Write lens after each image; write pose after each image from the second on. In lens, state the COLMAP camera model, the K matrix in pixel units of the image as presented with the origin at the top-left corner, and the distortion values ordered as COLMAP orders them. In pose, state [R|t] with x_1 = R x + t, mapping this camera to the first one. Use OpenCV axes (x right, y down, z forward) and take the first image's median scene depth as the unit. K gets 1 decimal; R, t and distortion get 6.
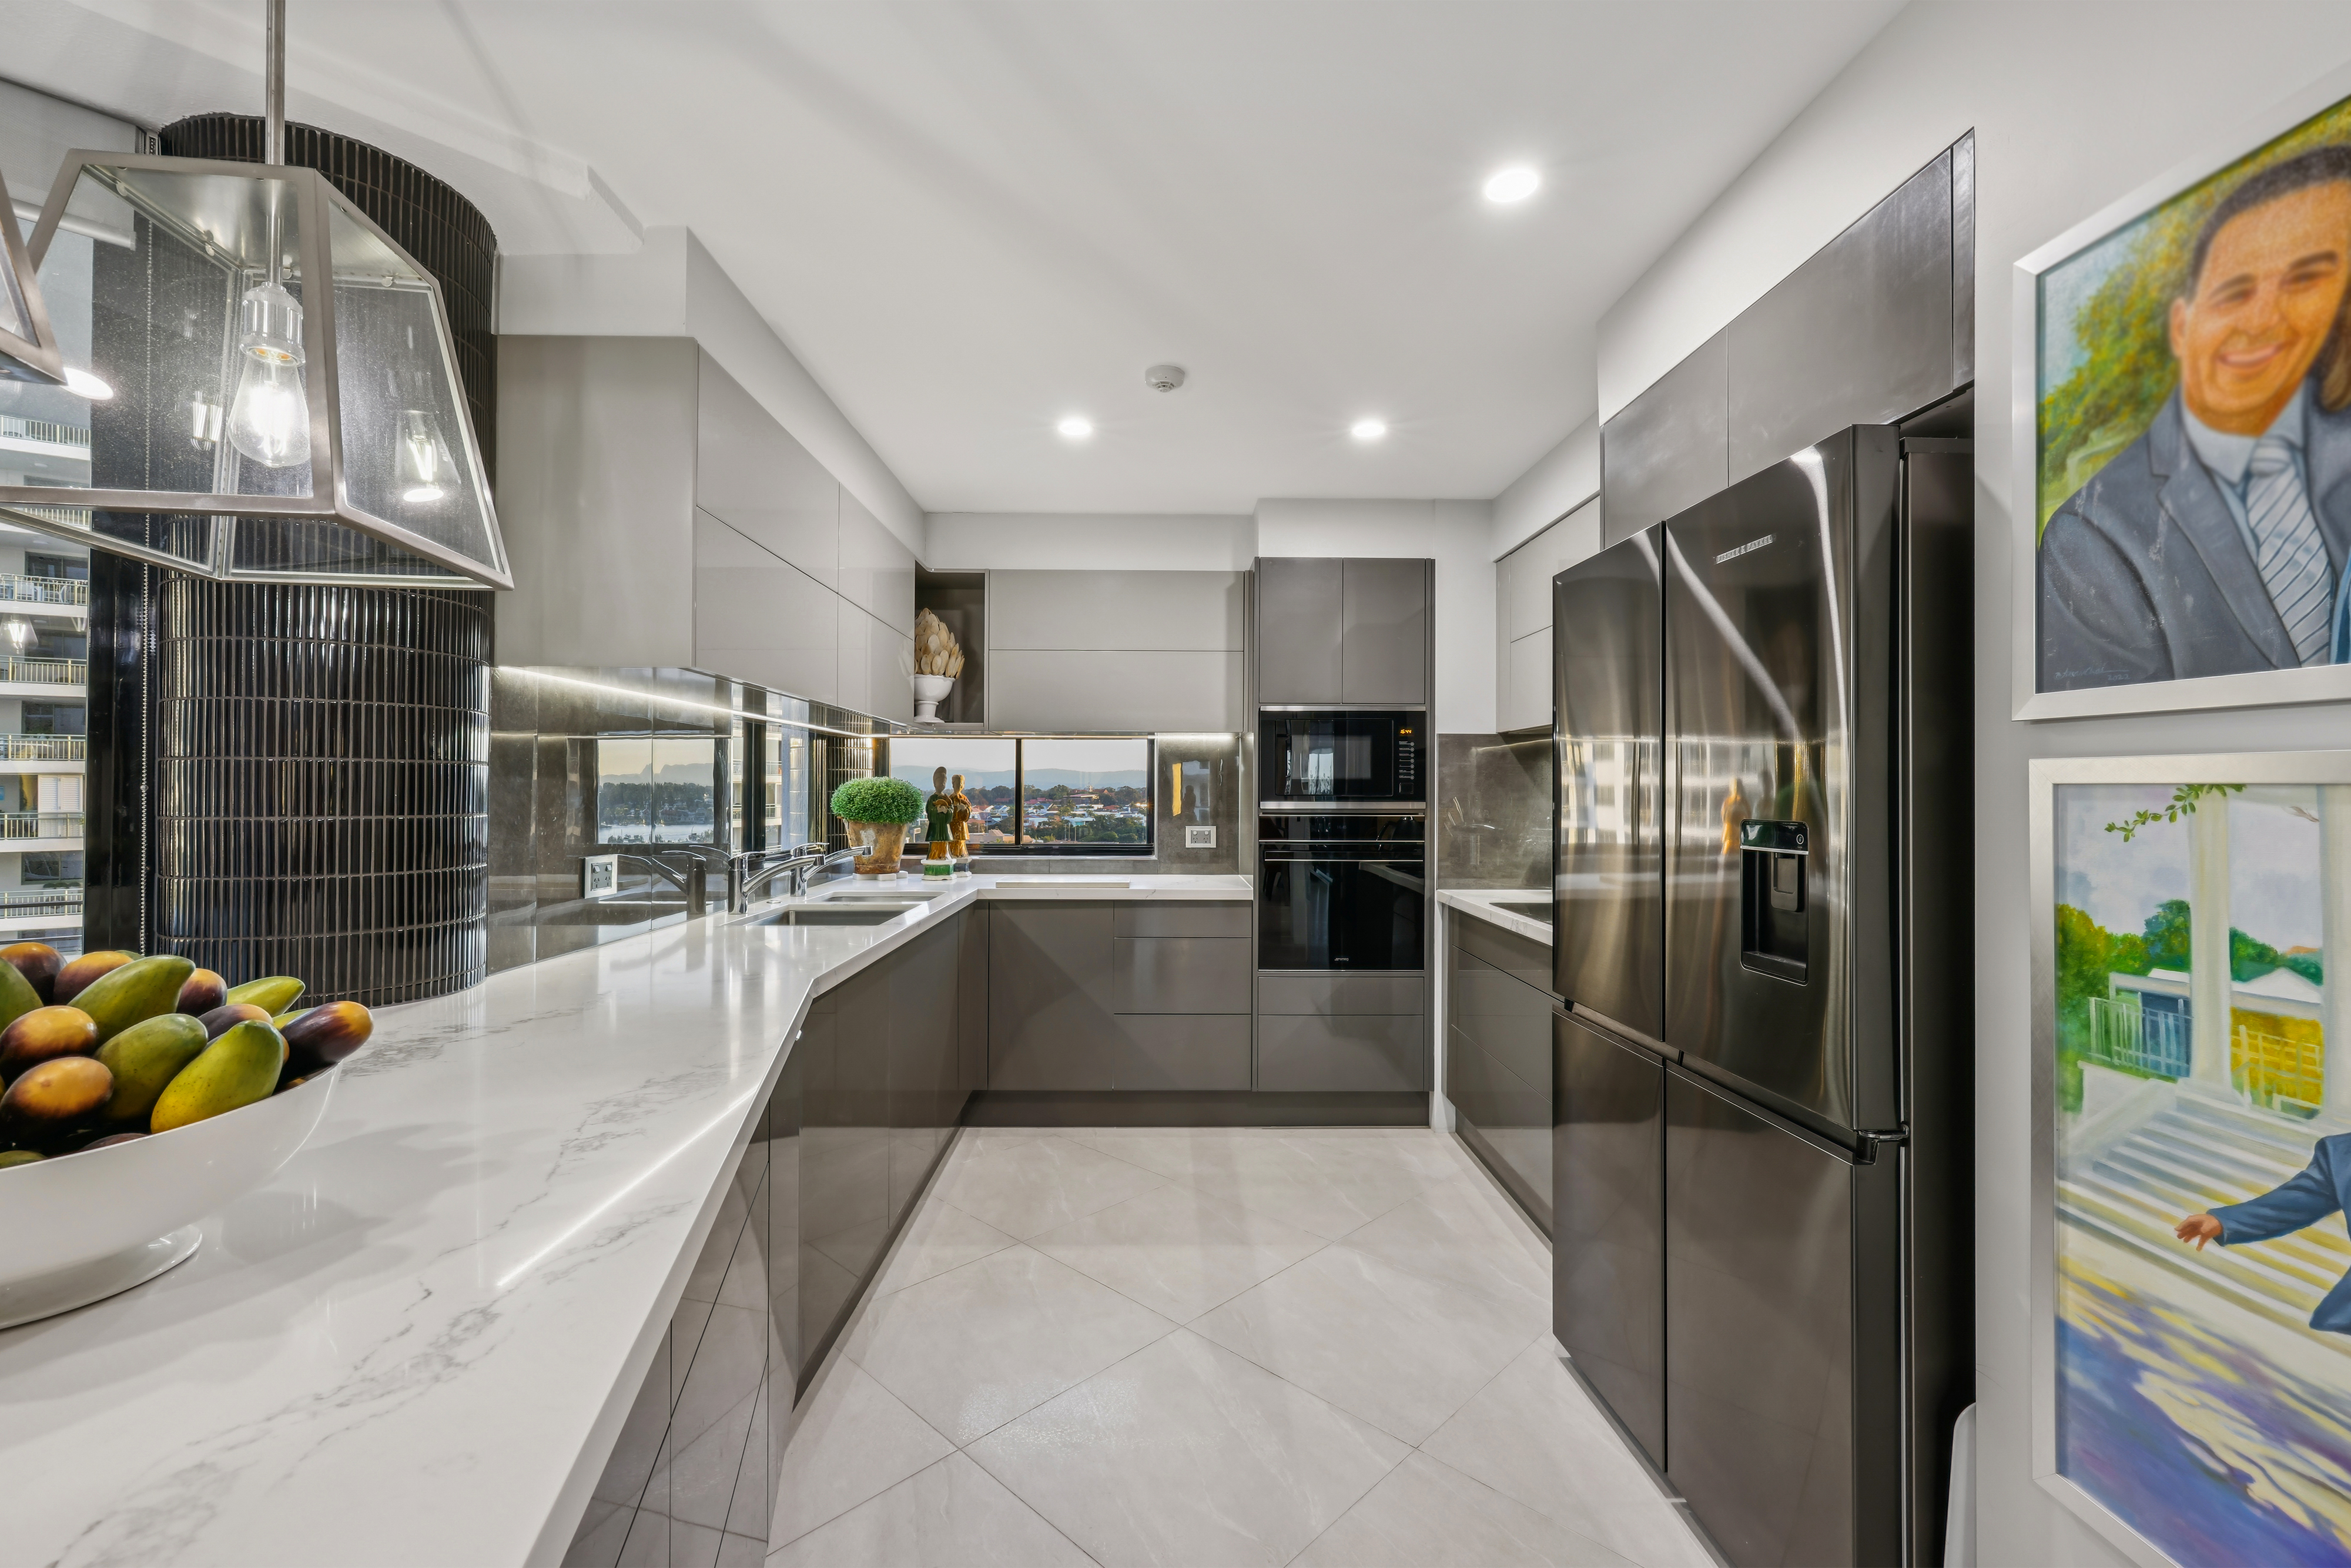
lens RADIAL K [[990.2, 0, 1162.9], [0, 990.2, 779.6], [0, 0, 1]] dist [0.001613, 0.000261]
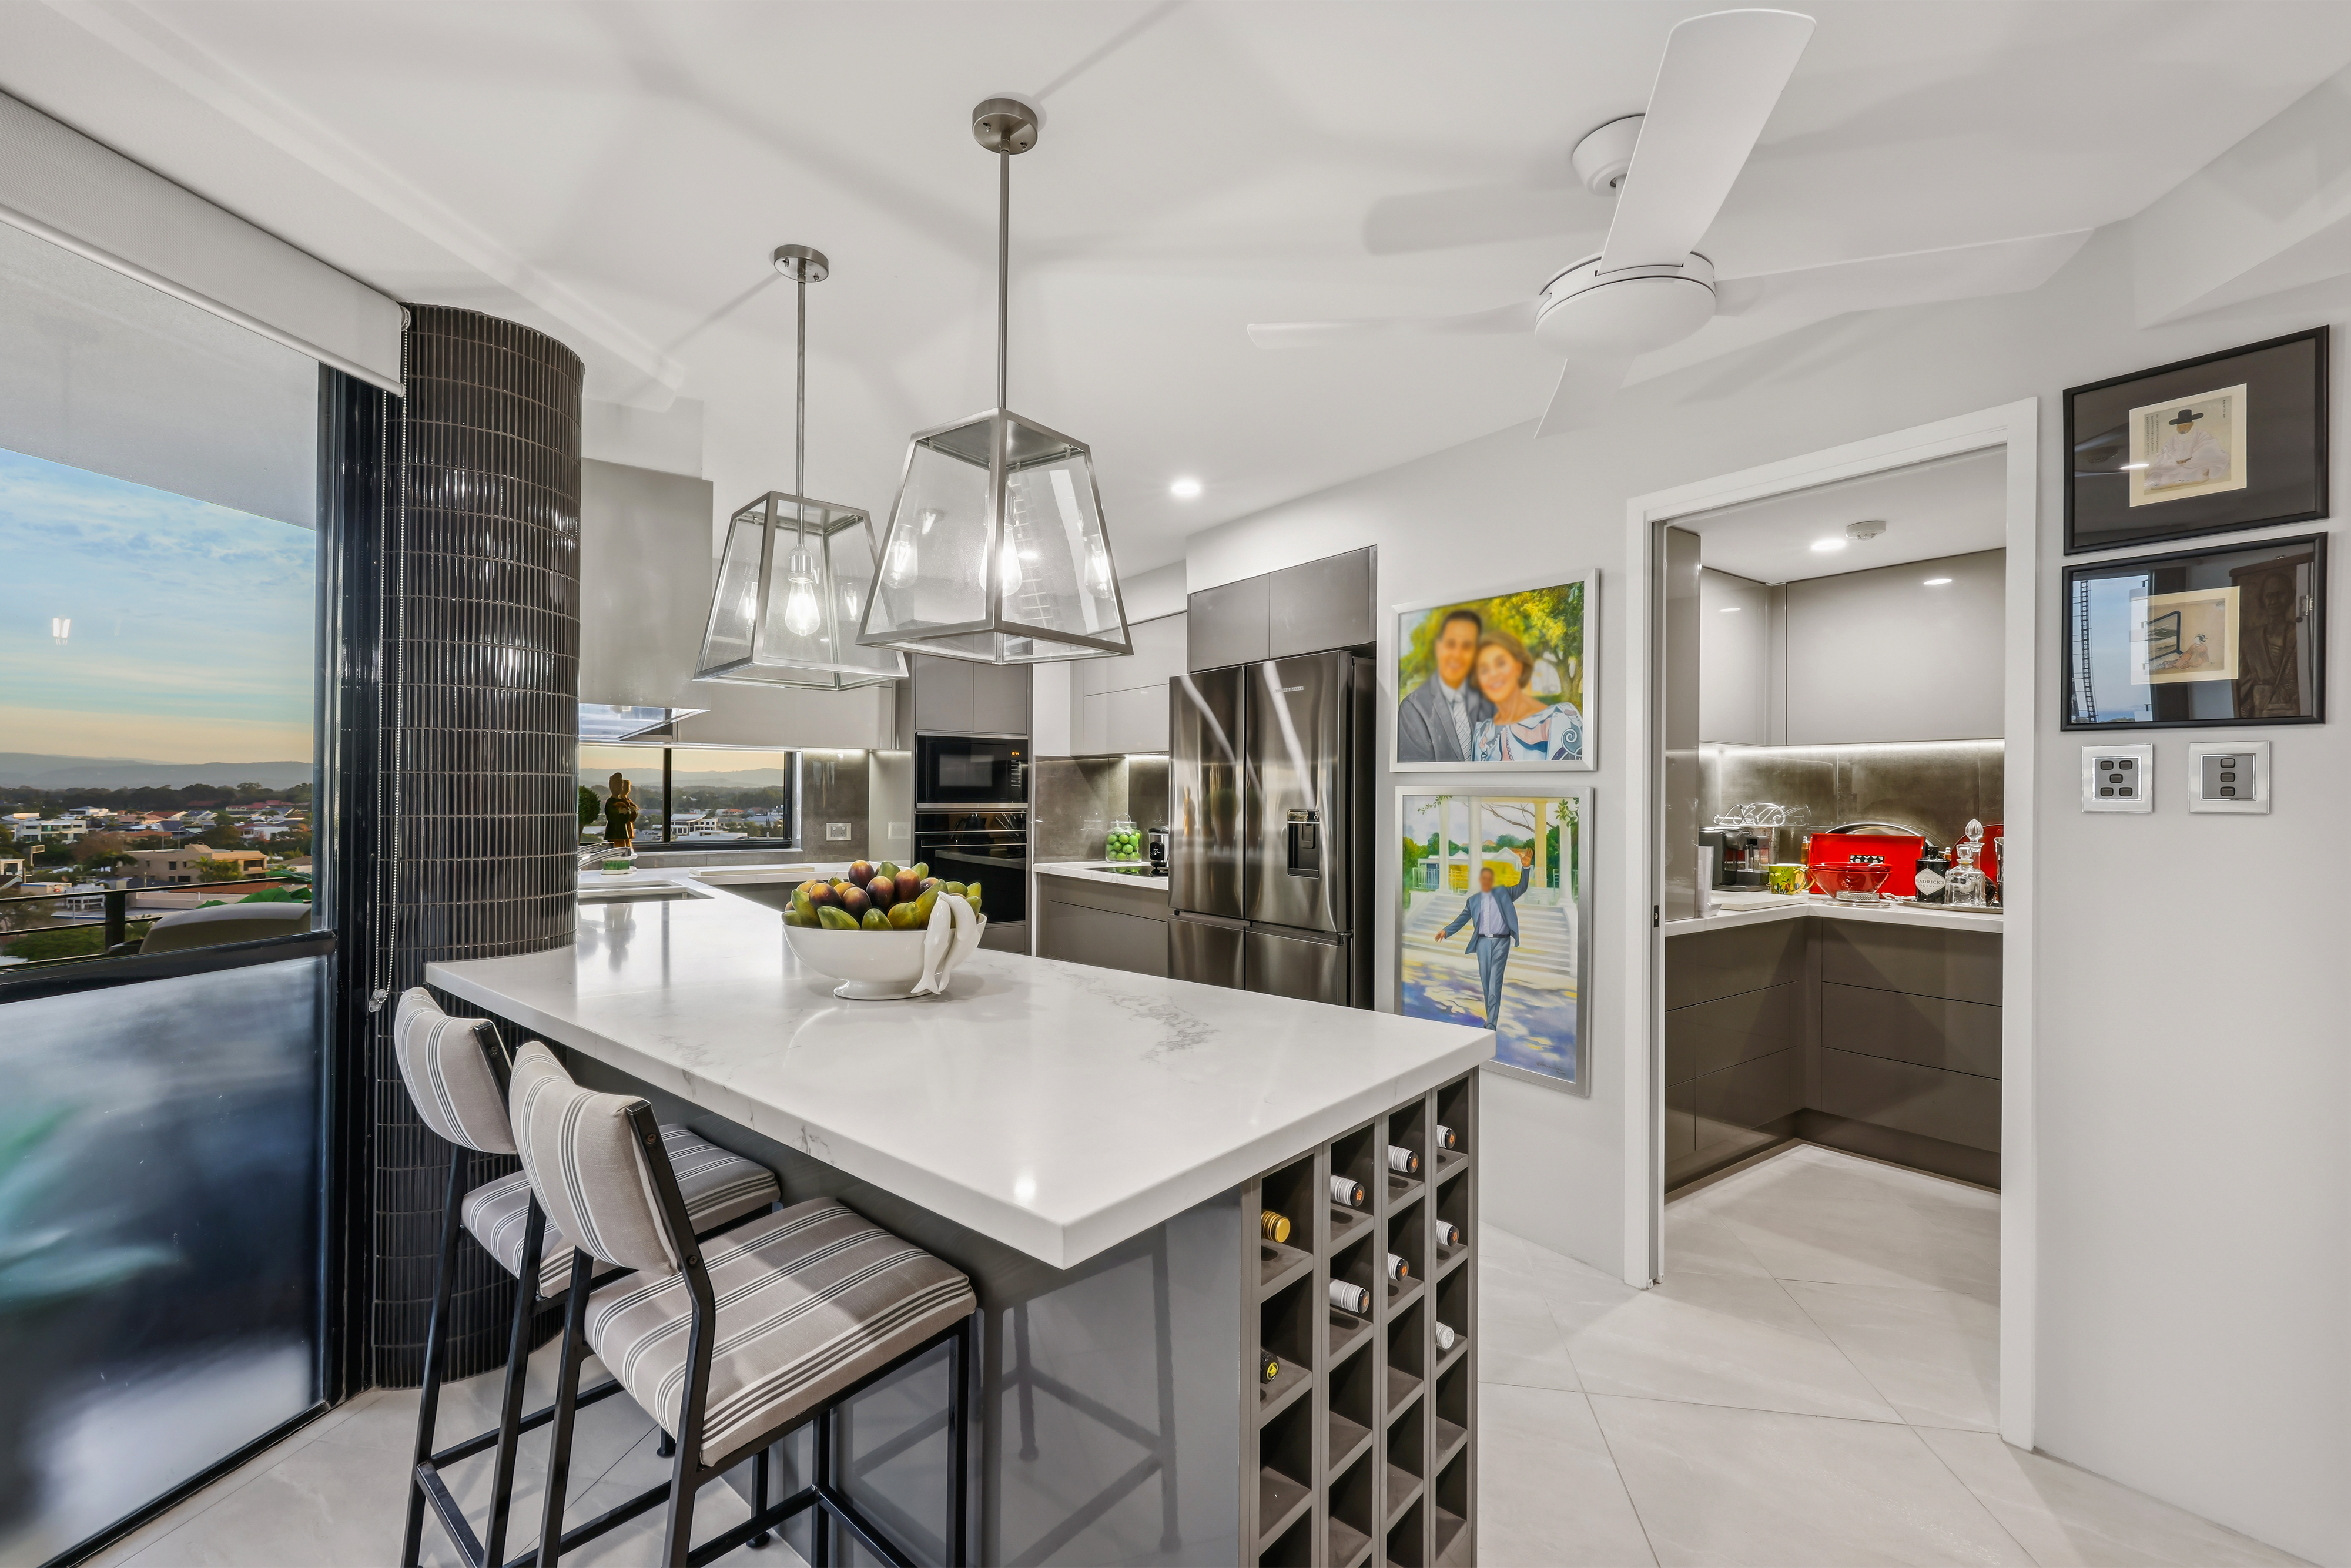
lens RADIAL K [[990.2, 0, 1162.9], [0, 990.2, 779.6], [0, 0, 1]] dist [0.001613, 0.000261]
pose [[0.822378, 0.010628, 0.568842, -1.289220], [-0.009410, 0.999943, -0.005079, -0.018811], [-0.568863, -0.001176, 0.822431, -0.949057]]
